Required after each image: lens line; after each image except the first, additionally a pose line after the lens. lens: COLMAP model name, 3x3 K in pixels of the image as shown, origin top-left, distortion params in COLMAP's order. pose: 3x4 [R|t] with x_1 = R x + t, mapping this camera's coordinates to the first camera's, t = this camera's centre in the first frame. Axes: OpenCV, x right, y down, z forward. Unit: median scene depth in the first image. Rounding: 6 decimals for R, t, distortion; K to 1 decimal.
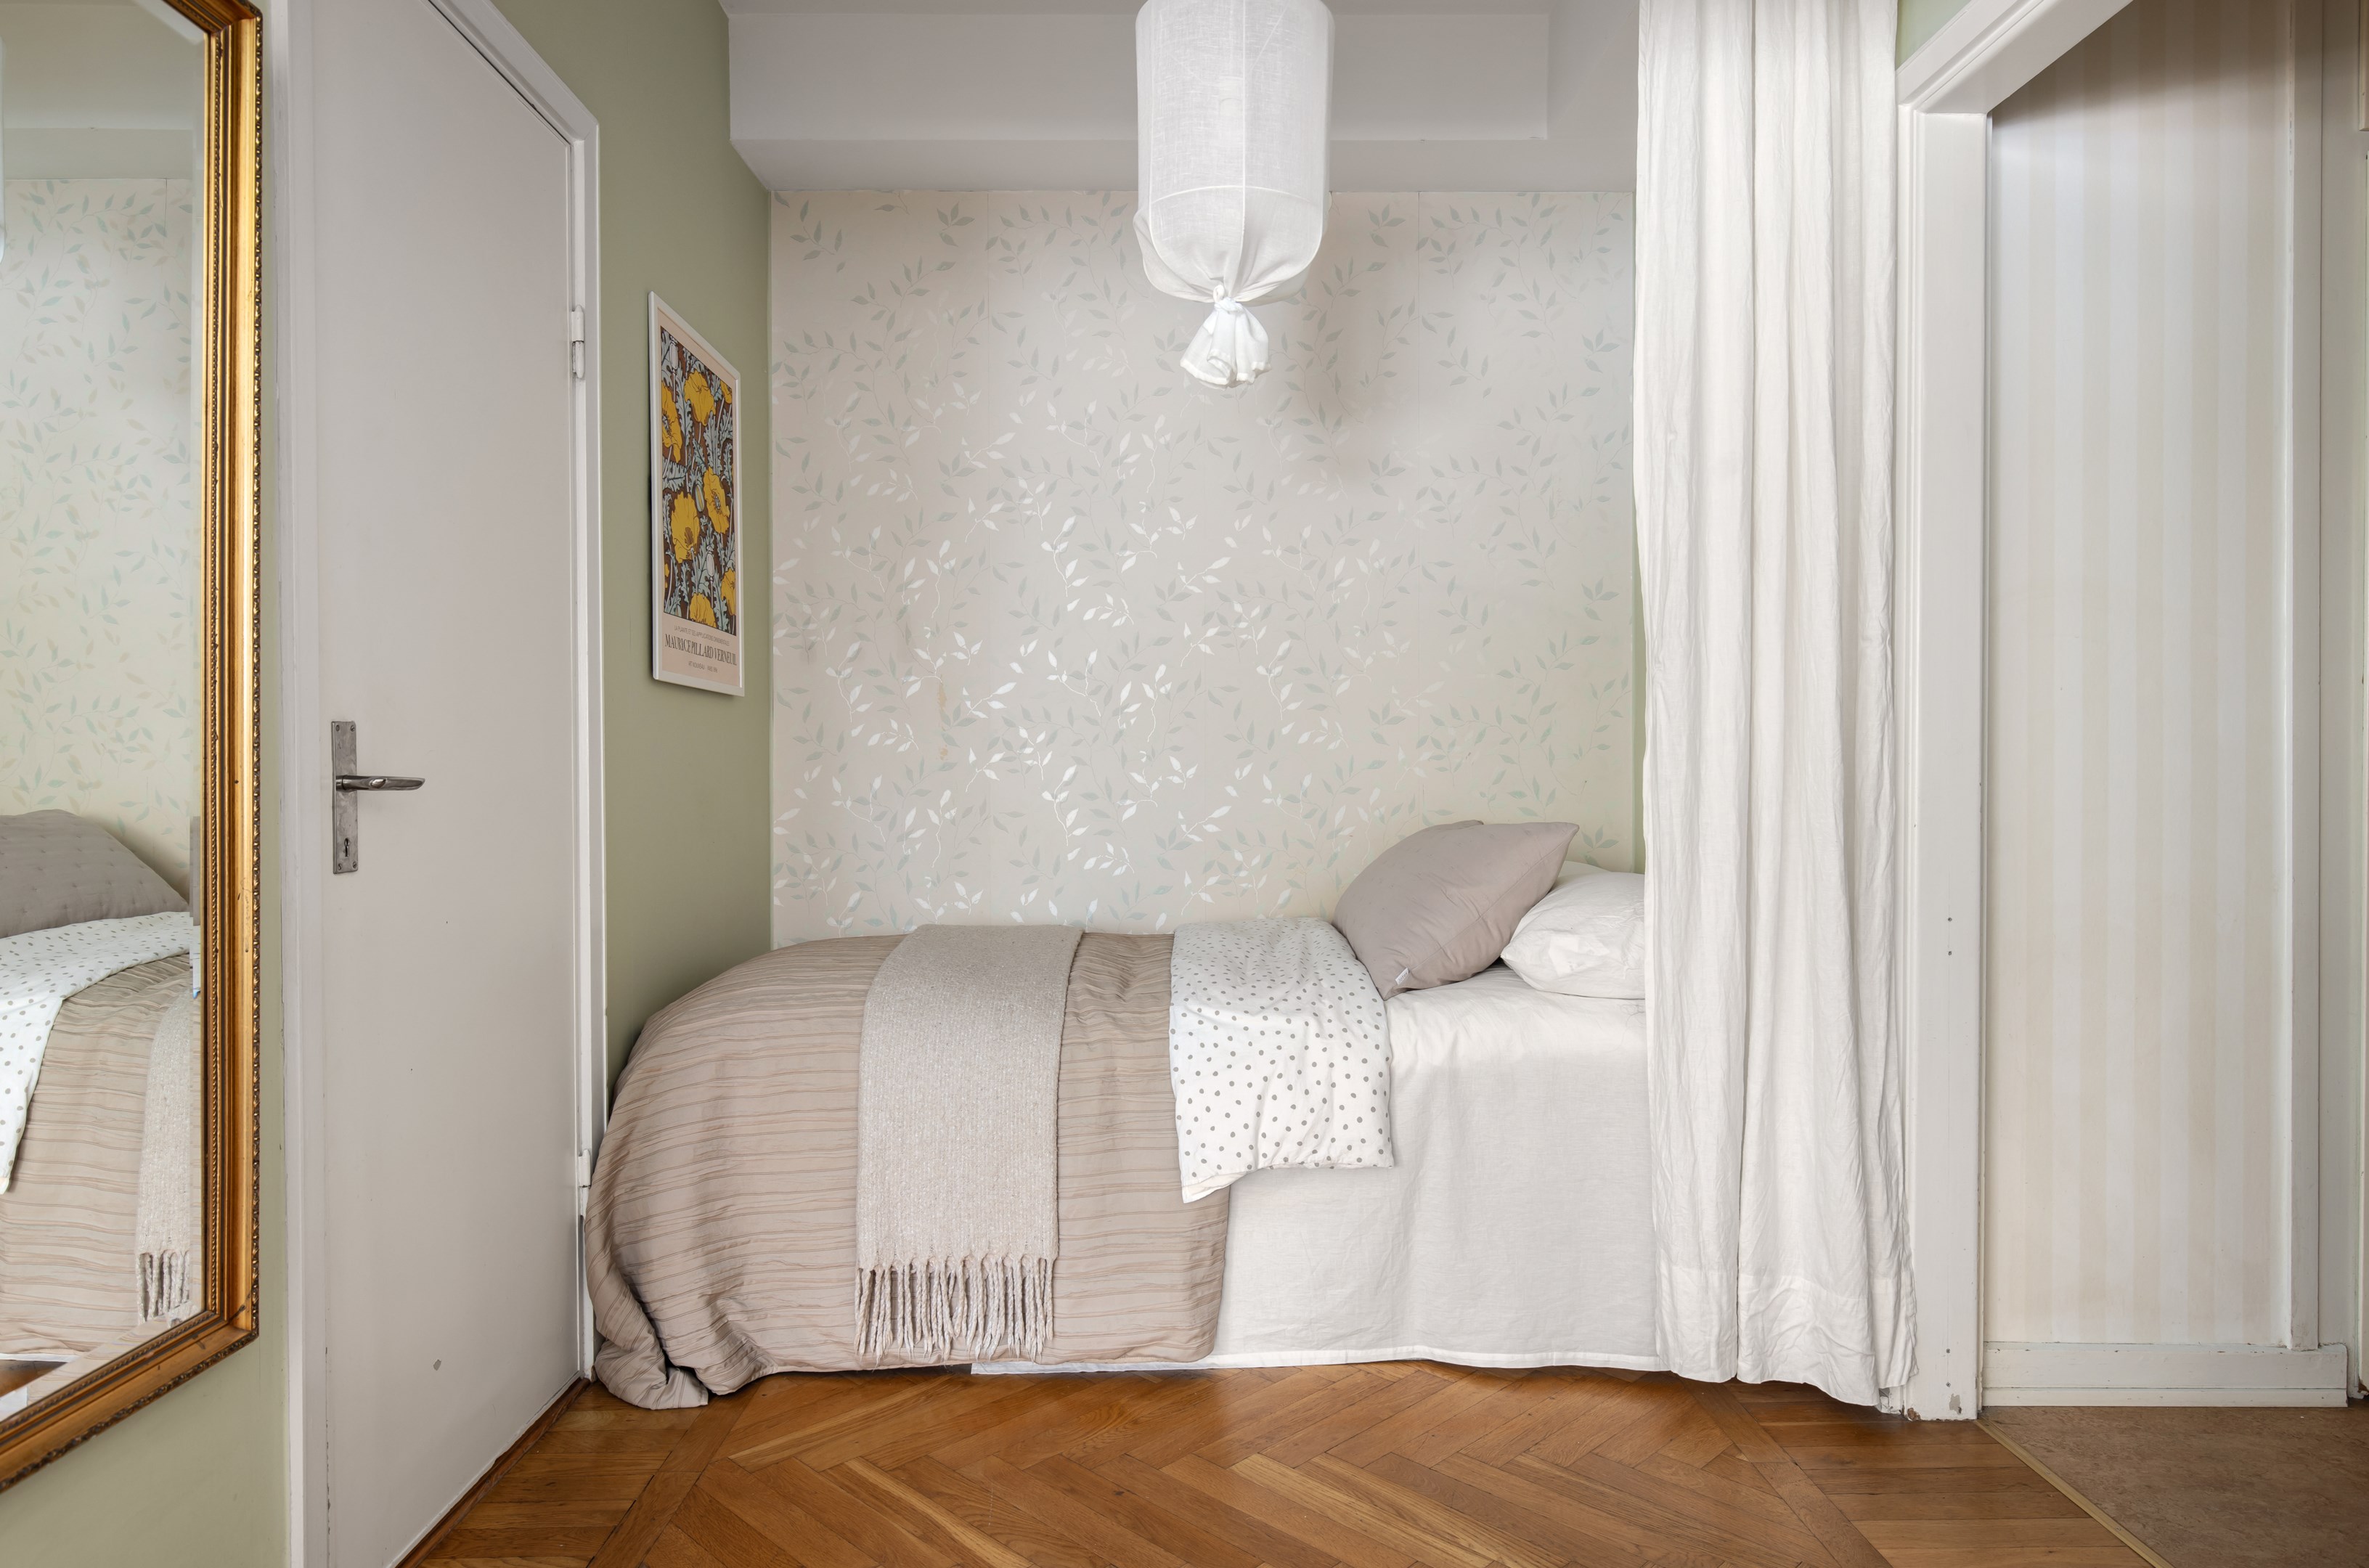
lens RADIAL K [[1443.2, 0, 1184.5], [0, 1443.2, 784.0], [0, 0, 1]] dist [-0.002853, -0.000217]
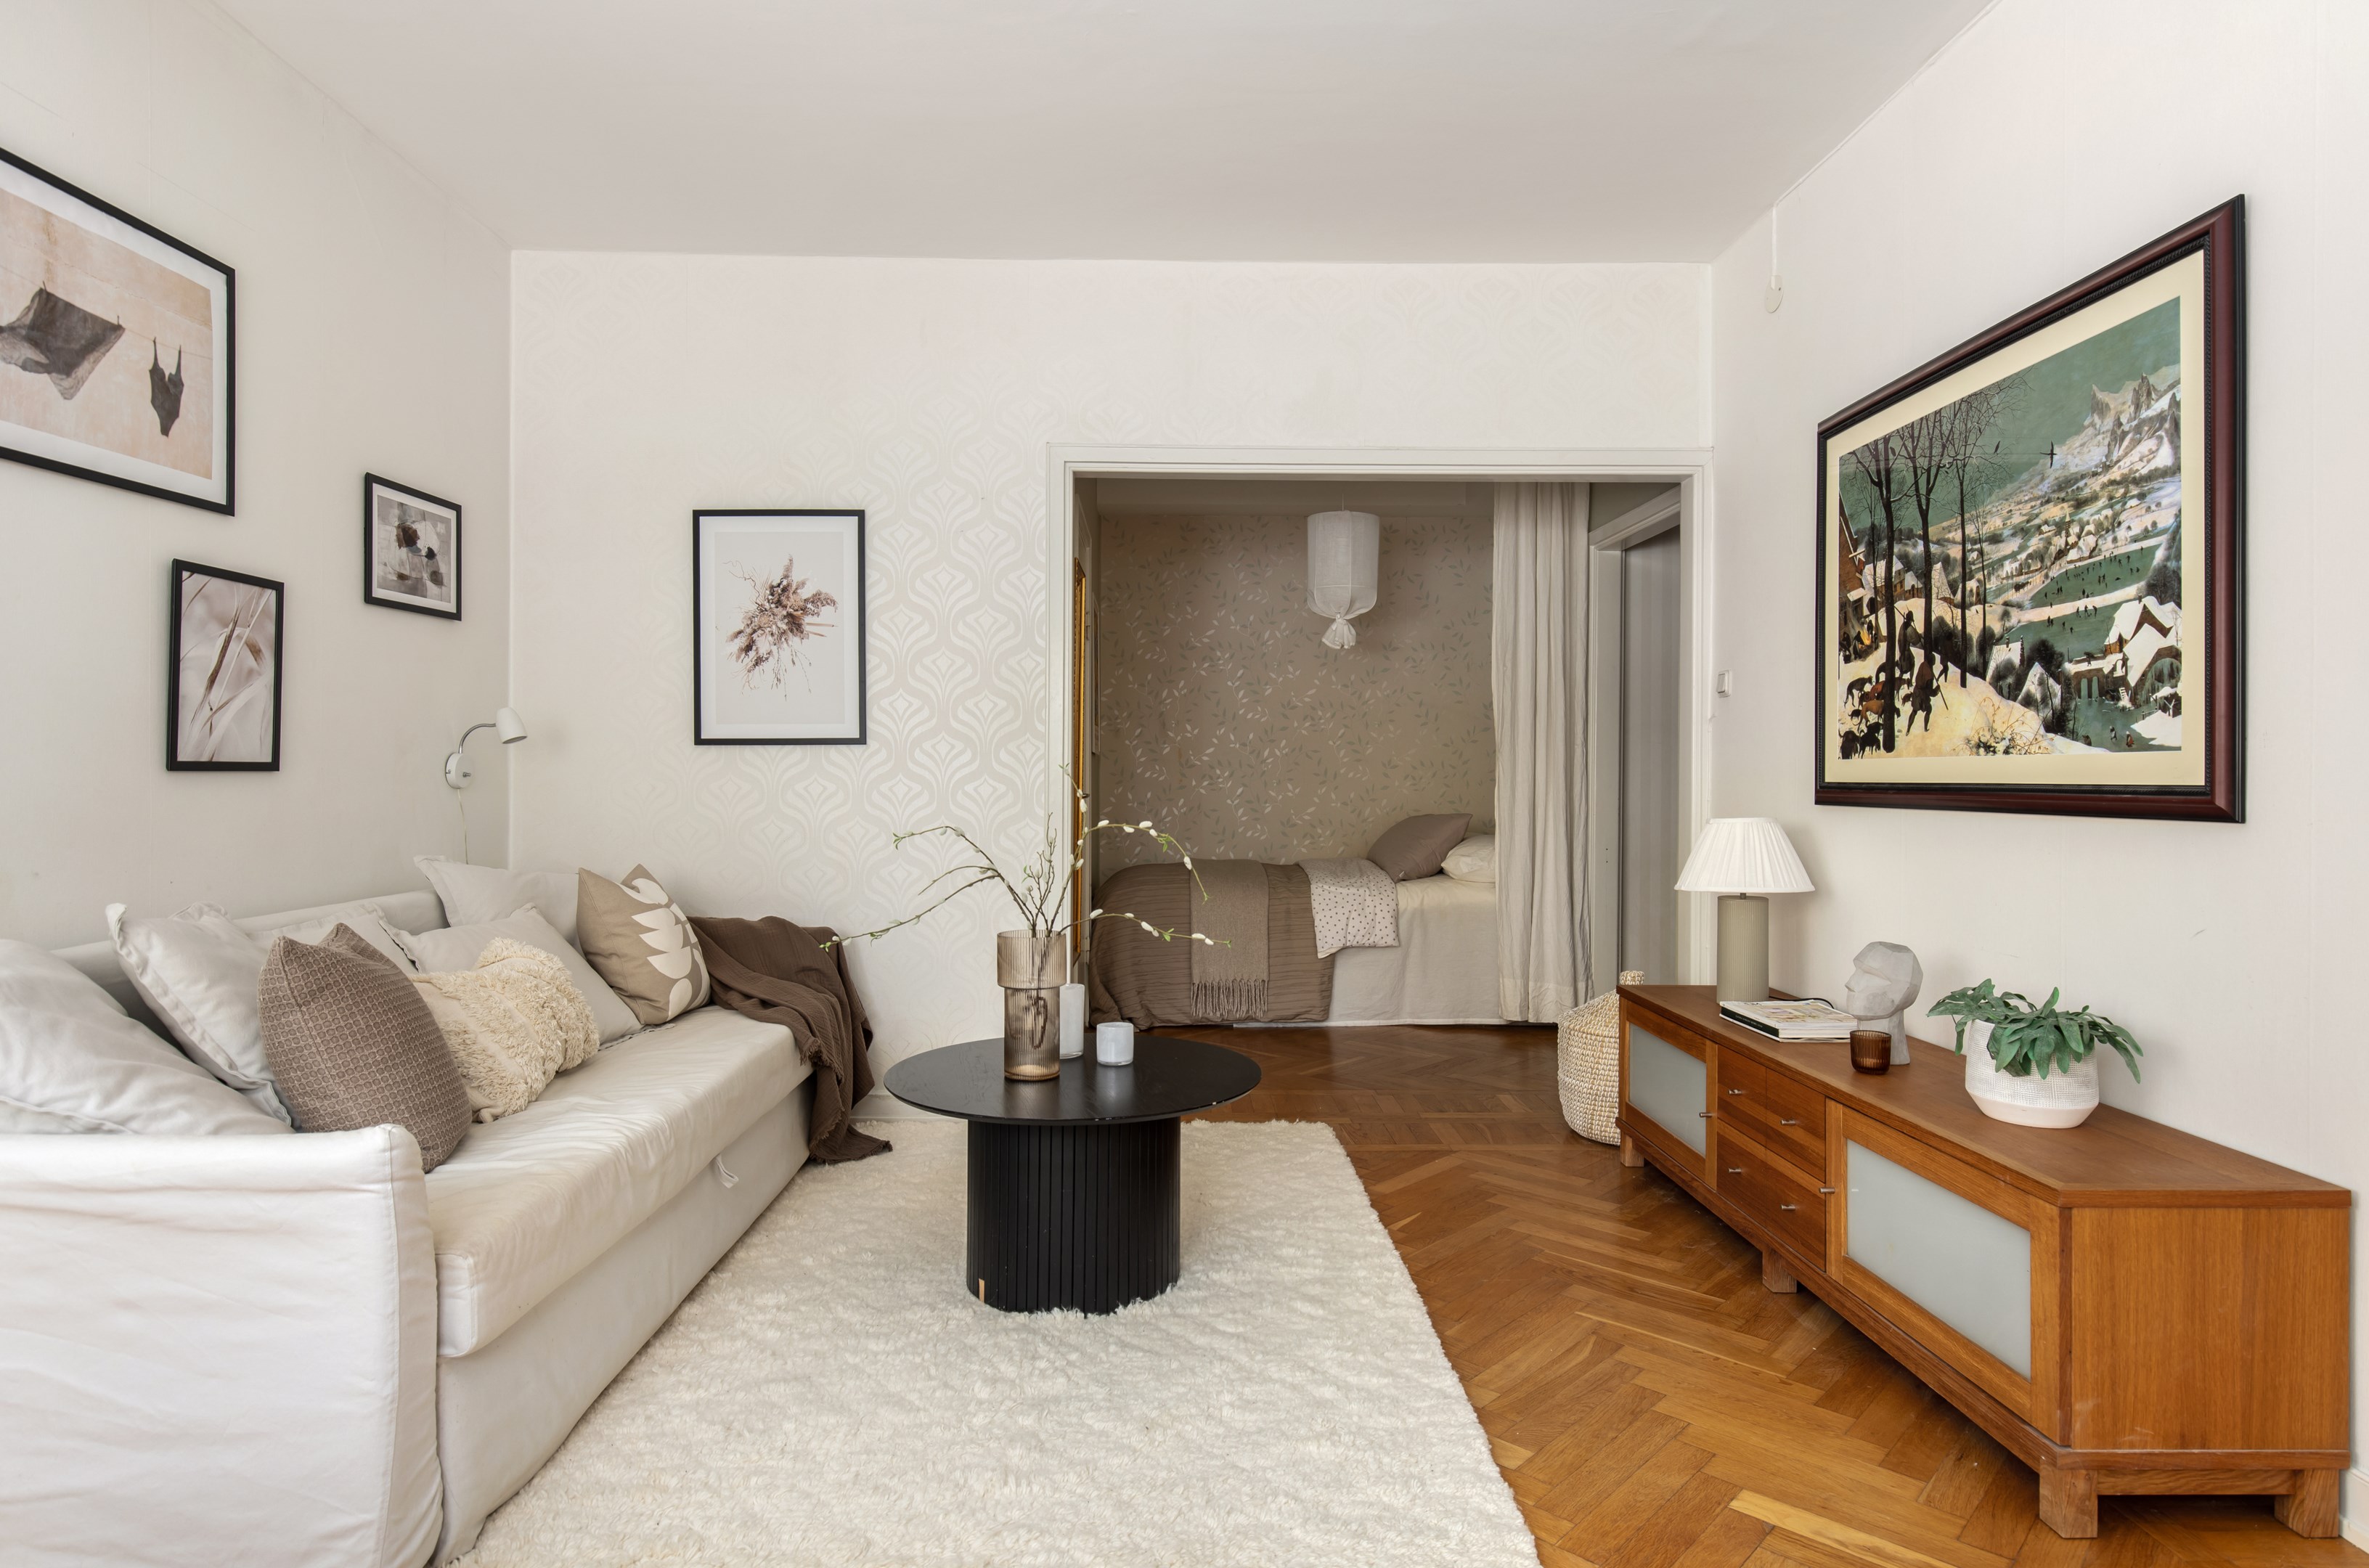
lens RADIAL K [[1357.9, 0, 1184.5], [0, 1357.9, 784.0], [0, 0, 1]] dist [0.003348, 0.000281]
pose [[0.999821, 0.006364, 0.017813, -0.282292], [-0.006252, 0.999961, -0.006312, -0.006567], [-0.017852, 0.006199, 0.999821, -1.416527]]
